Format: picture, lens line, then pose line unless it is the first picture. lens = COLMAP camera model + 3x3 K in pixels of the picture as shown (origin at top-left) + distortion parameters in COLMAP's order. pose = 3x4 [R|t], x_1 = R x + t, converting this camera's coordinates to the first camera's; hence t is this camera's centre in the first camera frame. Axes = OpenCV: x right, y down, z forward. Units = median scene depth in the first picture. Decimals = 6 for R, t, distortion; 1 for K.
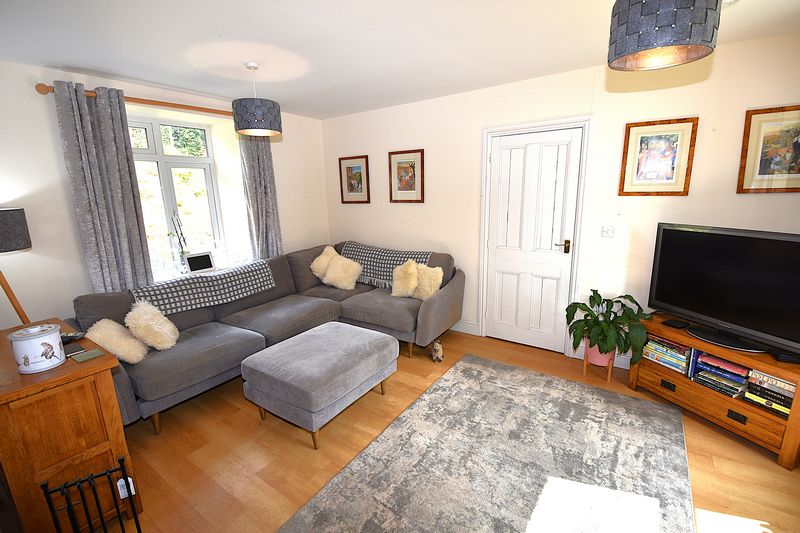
lens RADIAL K [[352.1, 0, 401.4], [0, 352.1, 267.4], [0, 0, 1]] dist [0.021688, -0.027165]
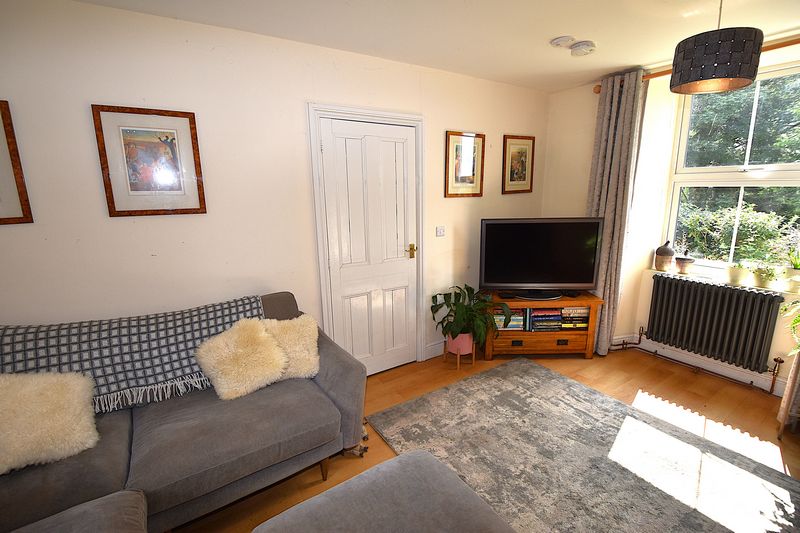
lens RADIAL K [[352.1, 0, 401.4], [0, 352.1, 267.4], [0, 0, 1]] dist [0.021688, -0.027165]
pose [[0.384071, -0.172238, 0.907096, -0.505604], [0.207559, 0.973407, 0.096946, -0.140804], [-0.899672, 0.151042, 0.409606, 0.792250]]
